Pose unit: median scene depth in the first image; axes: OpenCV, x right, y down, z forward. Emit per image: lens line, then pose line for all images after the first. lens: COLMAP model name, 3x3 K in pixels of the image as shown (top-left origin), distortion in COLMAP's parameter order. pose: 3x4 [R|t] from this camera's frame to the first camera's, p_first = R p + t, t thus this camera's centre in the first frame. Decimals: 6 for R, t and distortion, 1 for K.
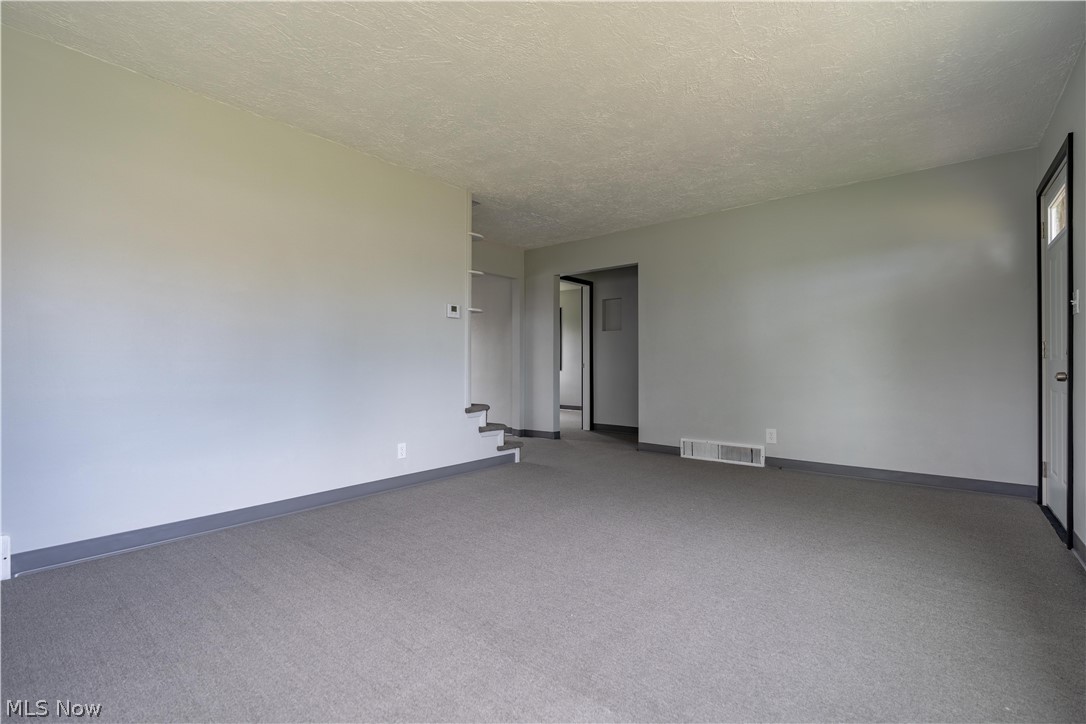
lens RADIAL K [[489.3, 0, 544.6], [0, 489.3, 358.8], [0, 0, 1]] dist [-0.003143, -0.000681]
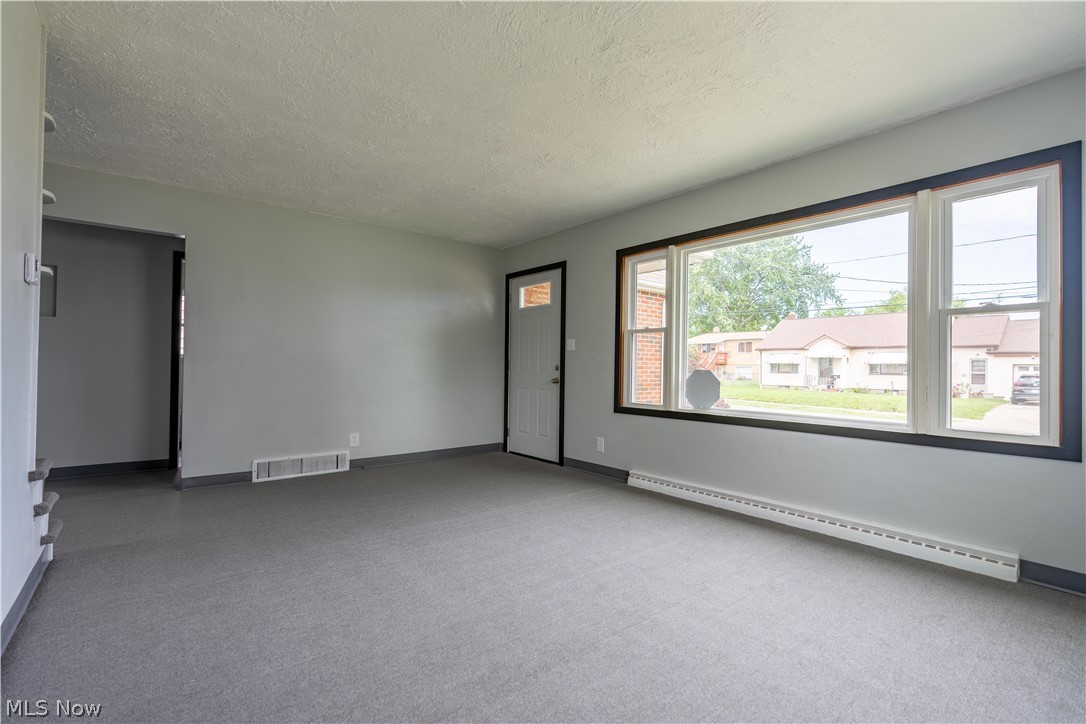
lens RADIAL K [[489.3, 0, 539.8], [0, 489.3, 363.9], [0, 0, 1]] dist [-0.003143, -0.000681]
pose [[0.196837, 0.007179, 0.980410, -0.509506], [-0.020510, 0.999785, -0.003204, -0.013835], [-0.980222, -0.019477, 0.196942, 0.390373]]
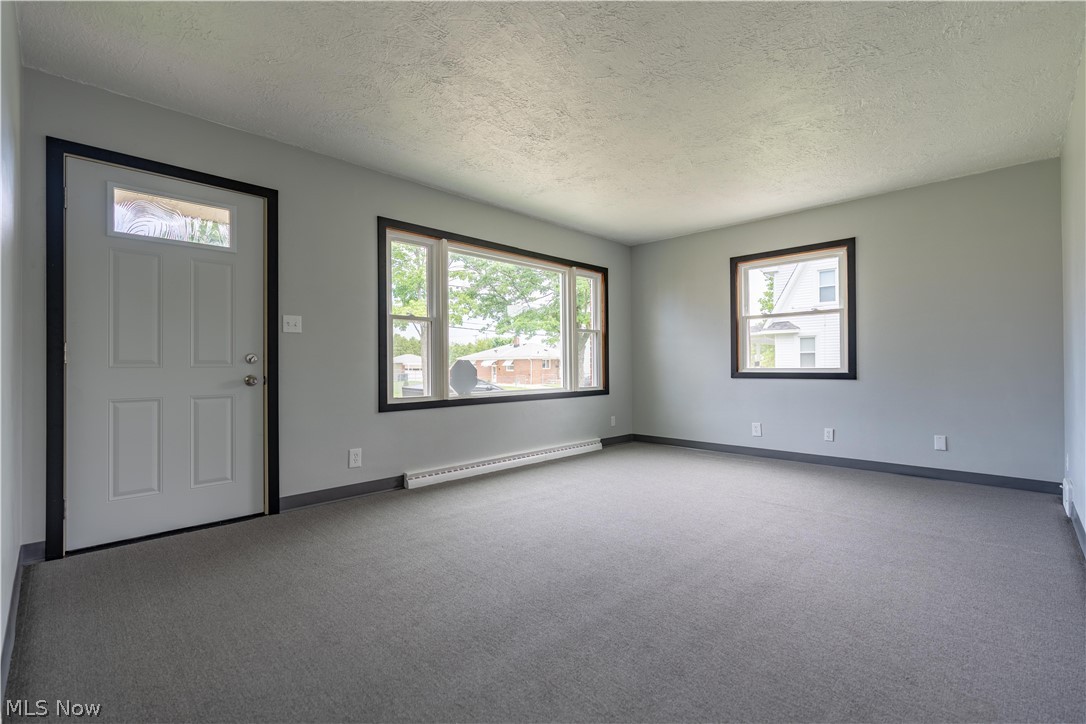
lens RADIAL K [[489.3, 0, 536.4], [0, 489.3, 363.1], [0, 0, 1]] dist [-0.003143, -0.000681]
pose [[-0.995907, -0.002491, 0.090354, 0.163749], [-0.003037, 0.999978, -0.005909, -0.000449], [-0.090337, -0.006159, -0.995892, 1.237845]]
